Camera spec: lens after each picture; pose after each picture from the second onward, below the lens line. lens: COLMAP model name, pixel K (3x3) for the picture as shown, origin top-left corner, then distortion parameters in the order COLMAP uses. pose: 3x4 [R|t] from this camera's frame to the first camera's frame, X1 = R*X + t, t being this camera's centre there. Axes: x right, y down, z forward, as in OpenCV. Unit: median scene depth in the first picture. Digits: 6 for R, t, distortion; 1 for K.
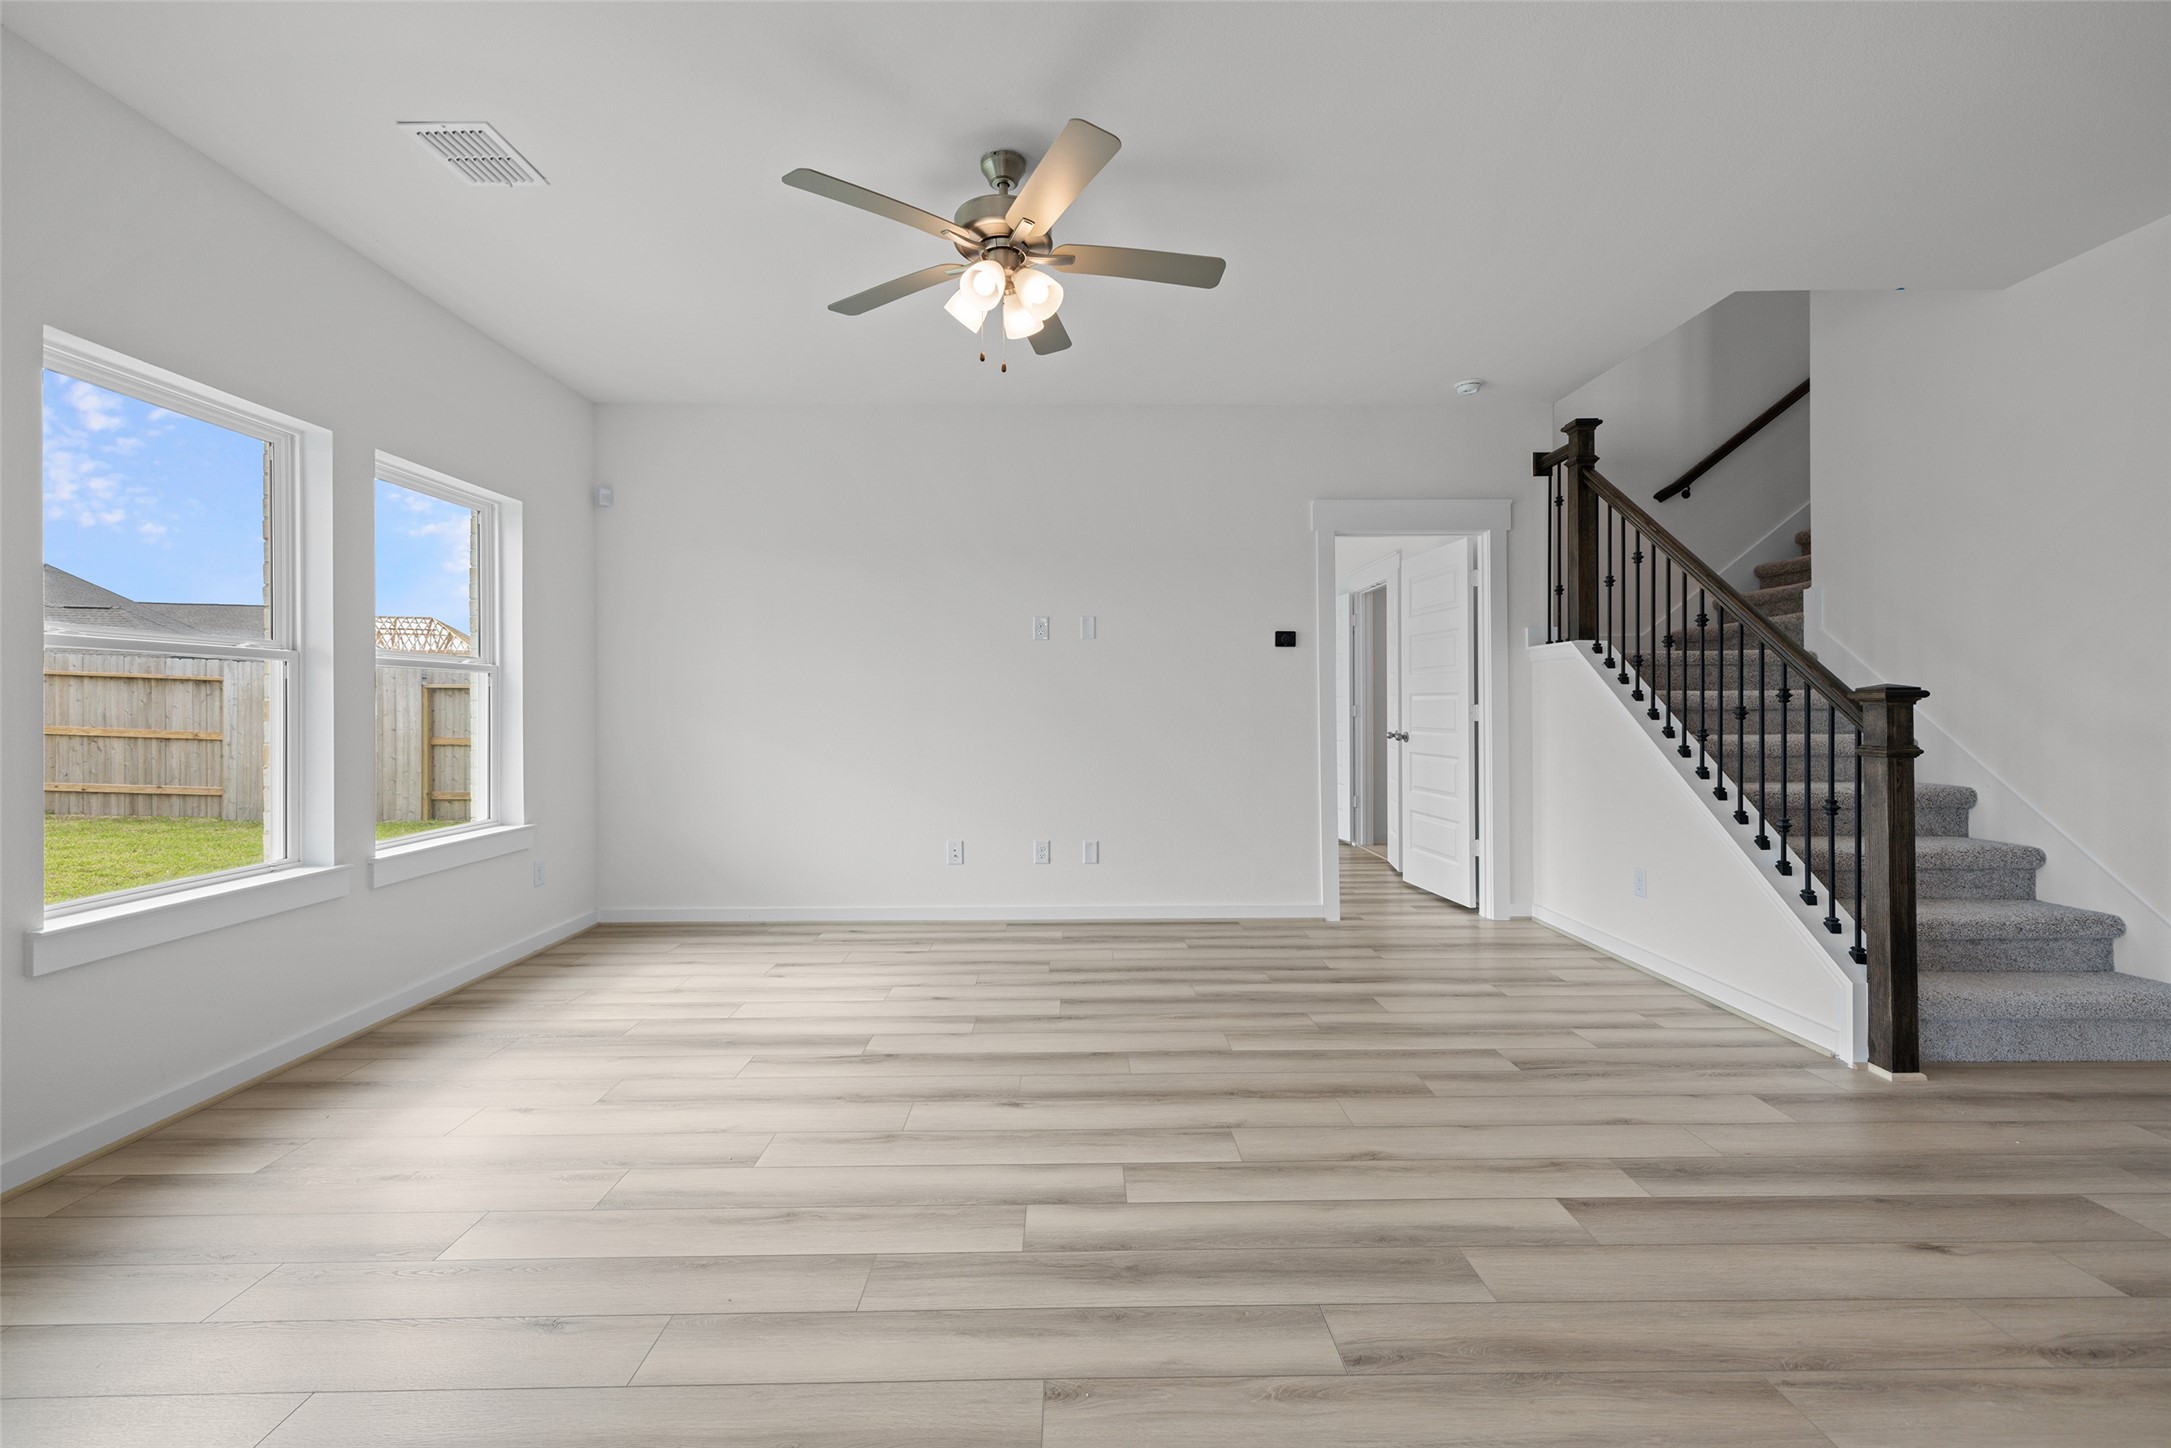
lens RADIAL K [[915.5, 0, 1087.9], [0, 915.5, 700.8], [0, 0, 1]] dist [0.002578, 0.000279]
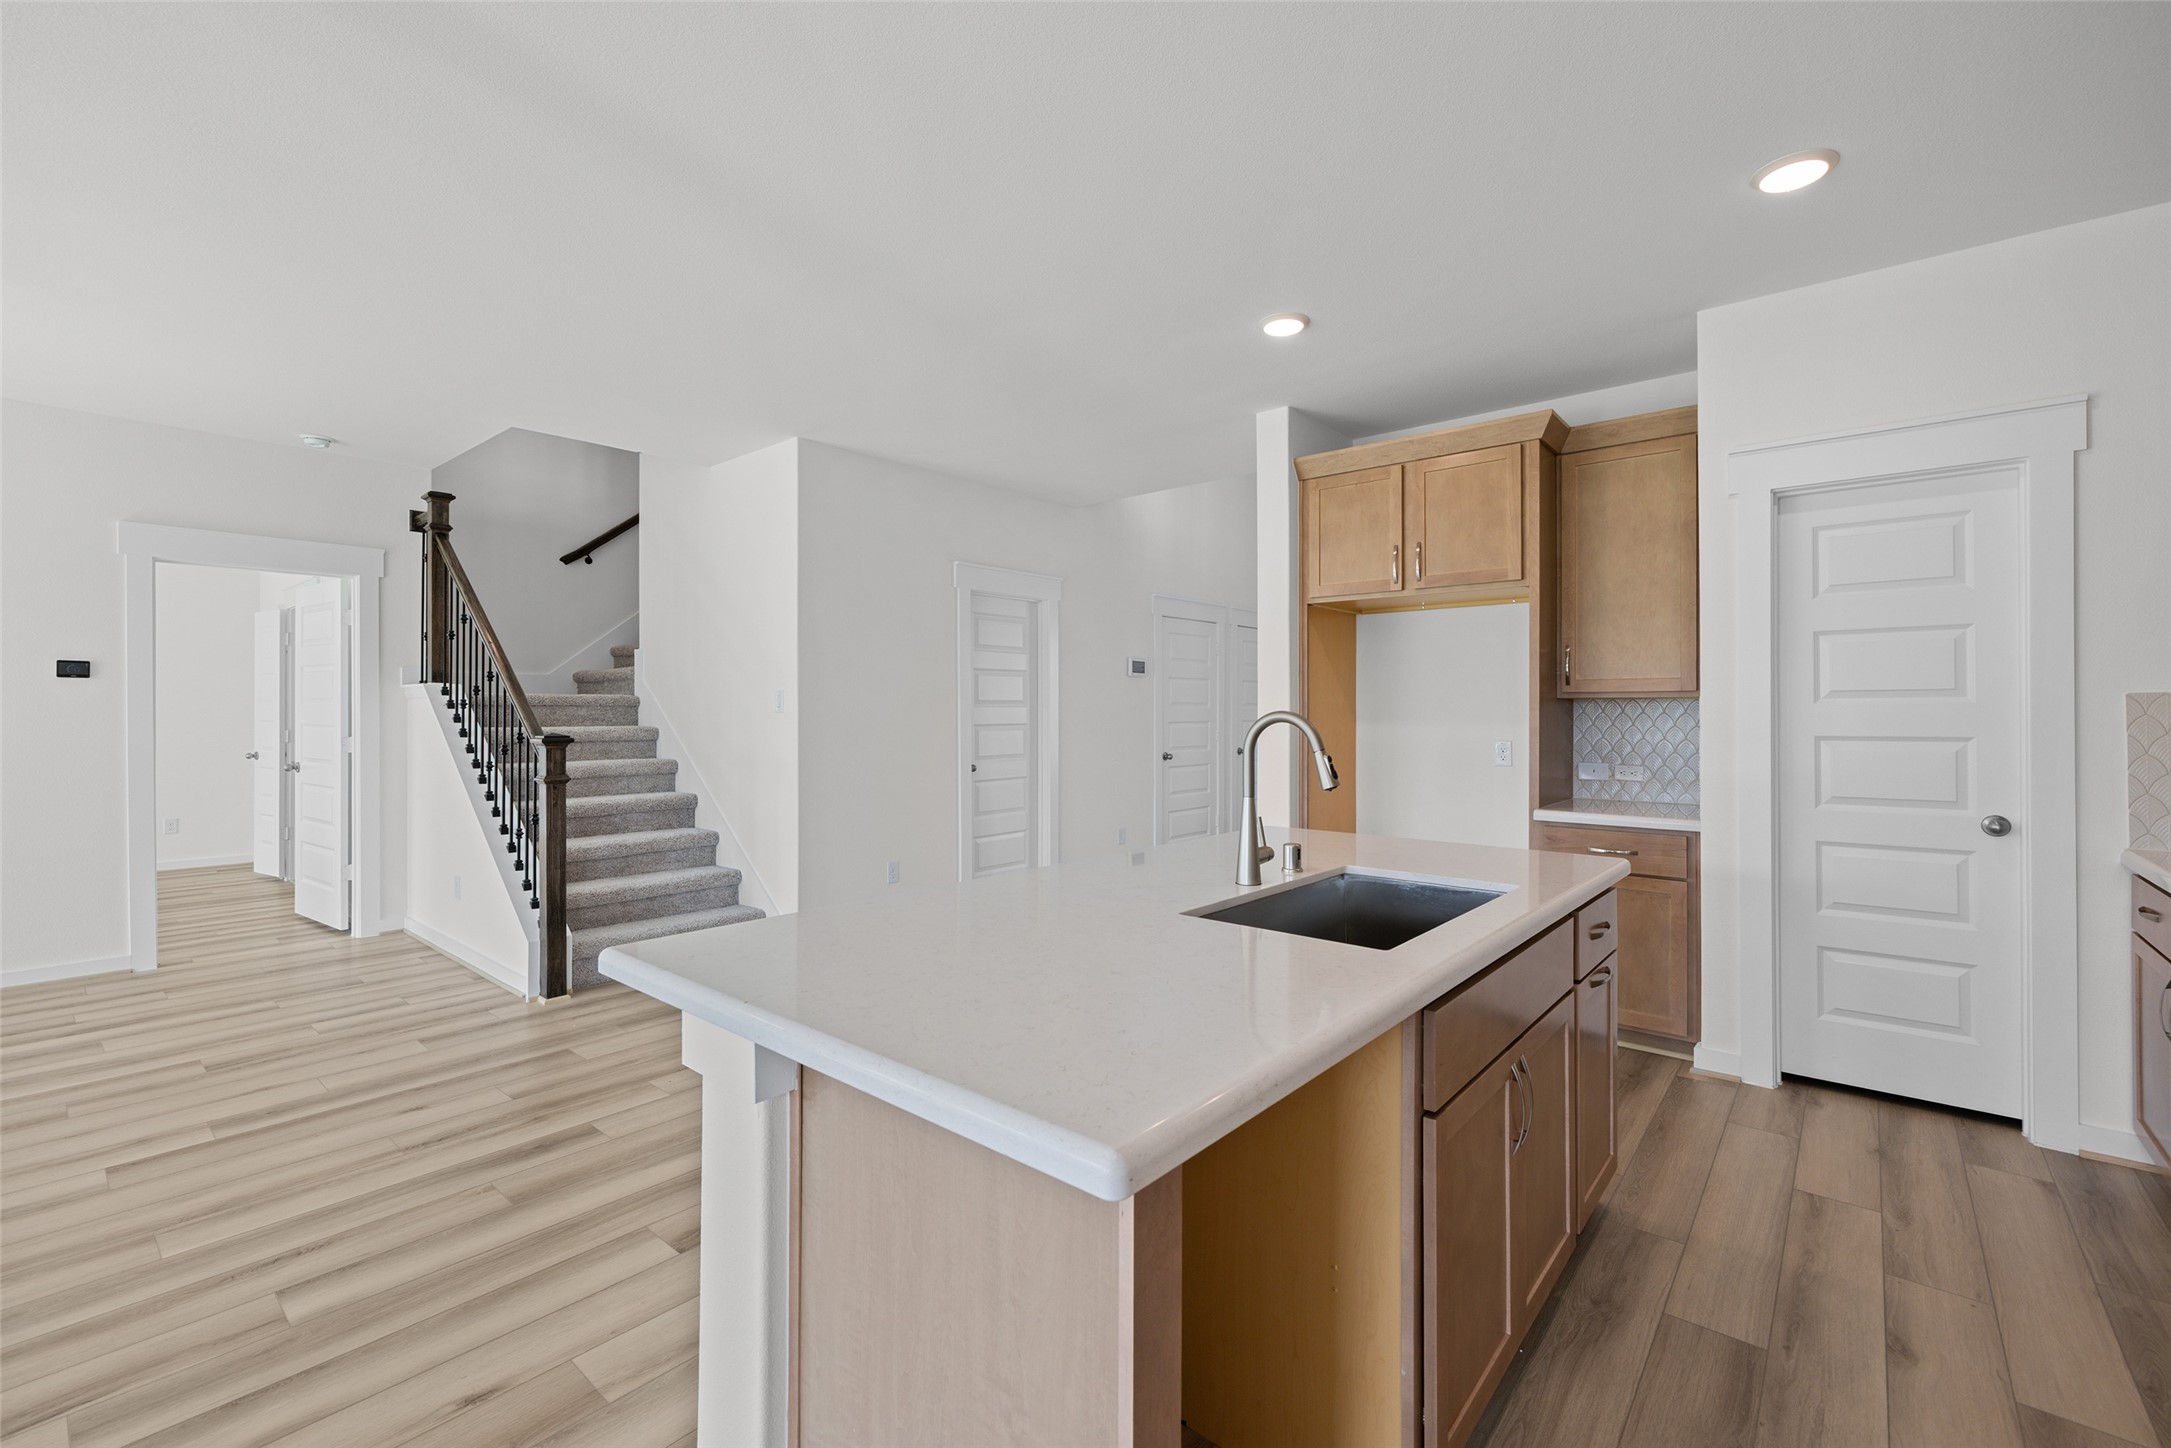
lens RADIAL K [[915.5, 0, 1084.0], [0, 915.5, 707.5], [0, 0, 1]] dist [0.002578, 0.000279]
pose [[0.660557, 0.007664, 0.750737, 0.256093], [-0.010264, 0.999947, -0.001177, -0.051000], [-0.750706, -0.006928, 0.660600, -0.458854]]
